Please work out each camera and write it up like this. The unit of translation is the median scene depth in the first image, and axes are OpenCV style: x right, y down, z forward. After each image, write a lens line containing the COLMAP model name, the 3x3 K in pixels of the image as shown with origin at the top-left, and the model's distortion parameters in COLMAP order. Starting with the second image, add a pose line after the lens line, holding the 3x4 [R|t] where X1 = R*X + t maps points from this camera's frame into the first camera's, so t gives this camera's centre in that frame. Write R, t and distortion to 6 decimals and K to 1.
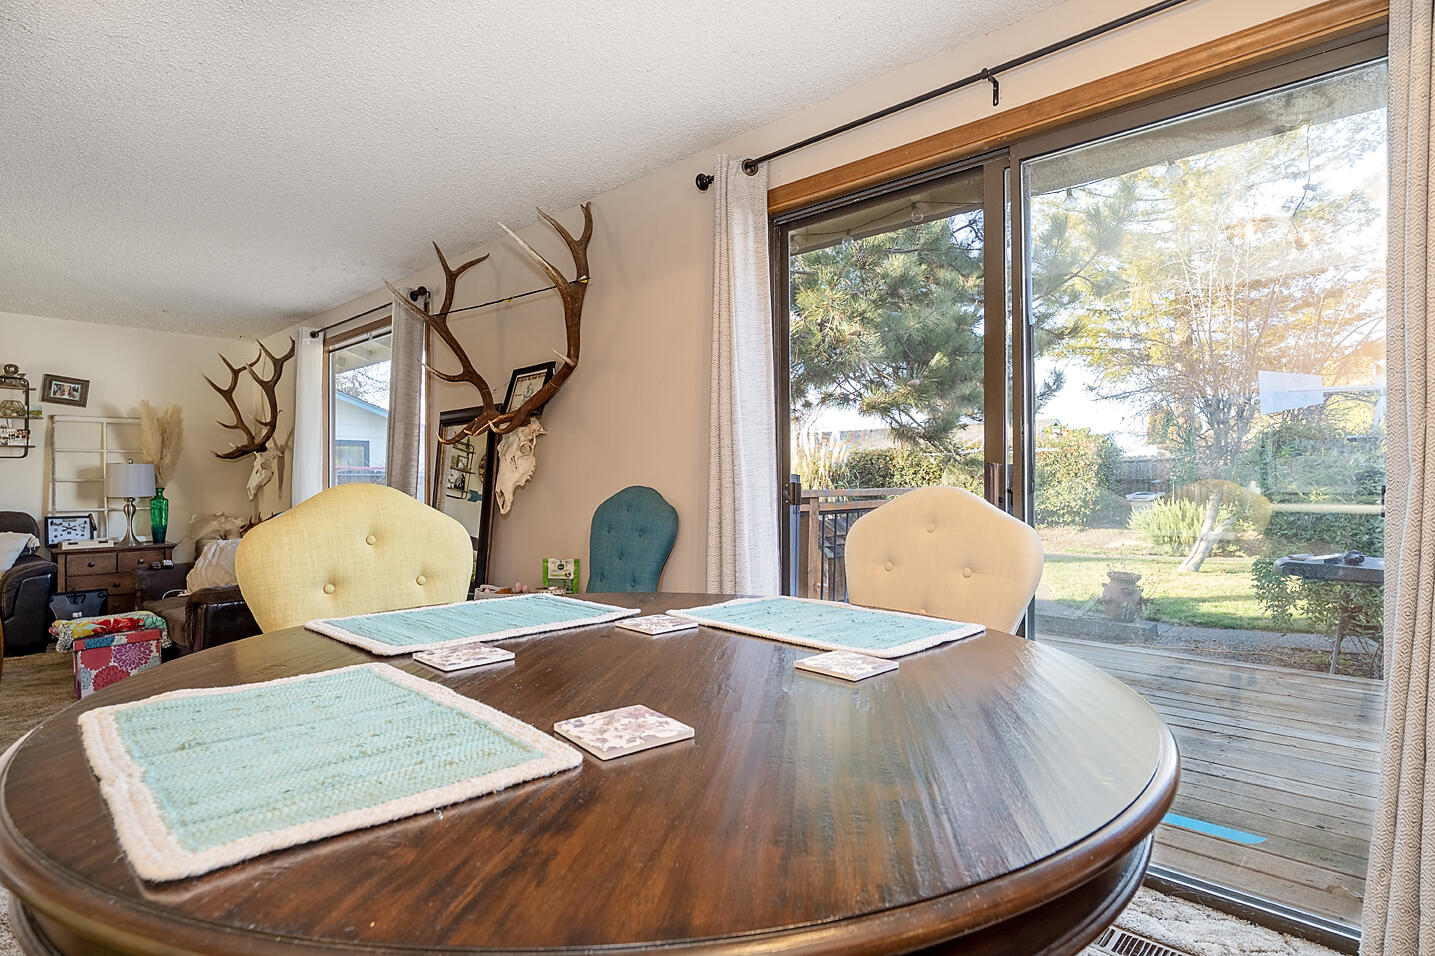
lens RADIAL K [[761.2, 0, 723.1], [0, 761.2, 466.0], [0, 0, 1]] dist [-0.001542, 0.000292]
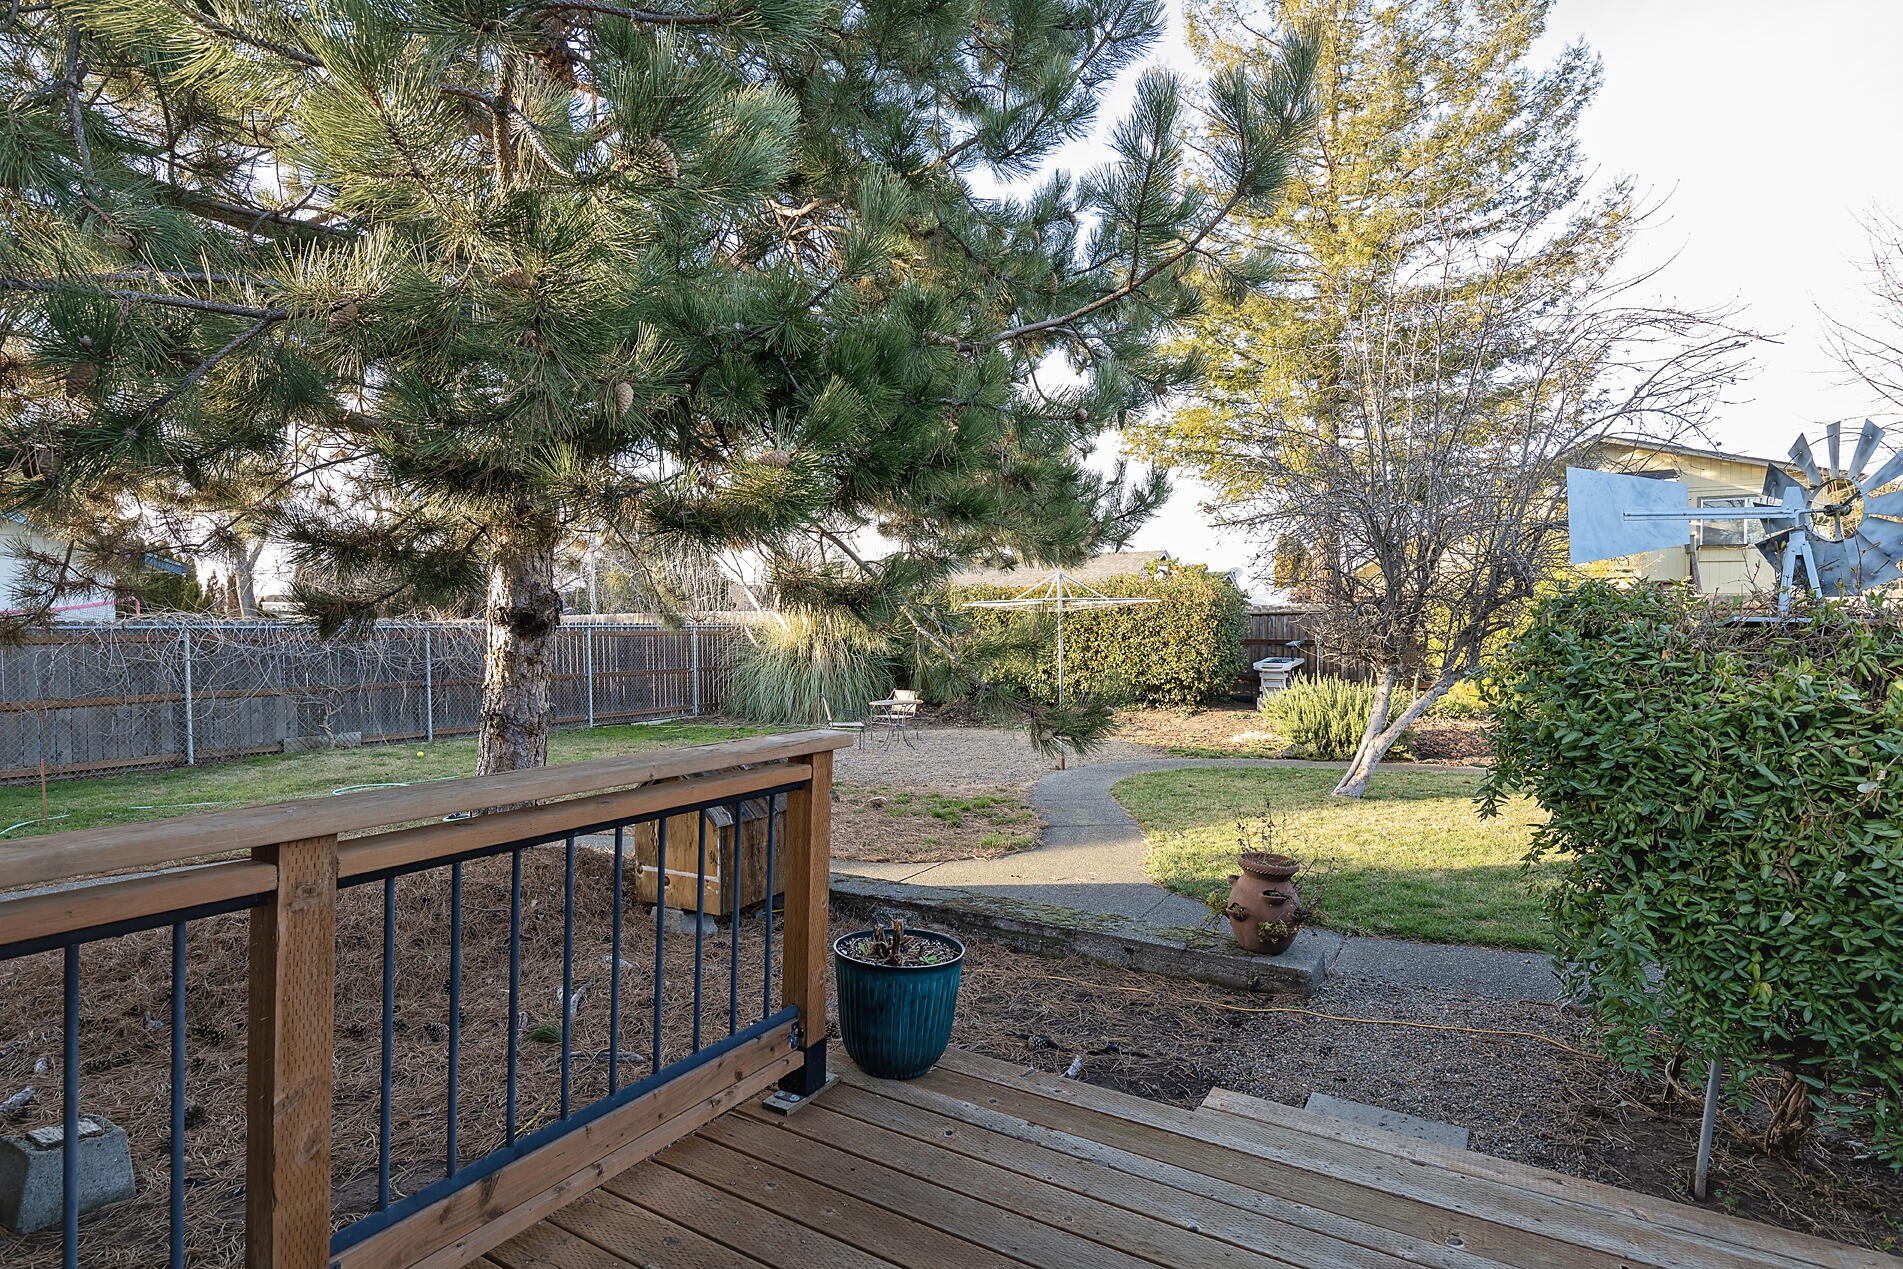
lens RADIAL K [[1009.5, 0, 958.9], [0, 1009.5, 618.5], [0, 0, 1]] dist [-0.001542, 0.000292]
pose [[0.977868, 0.008973, 0.209031, 0.068917], [-0.012086, 0.999834, 0.013619, -0.012152], [-0.208874, -0.015844, 0.977814, 0.147365]]
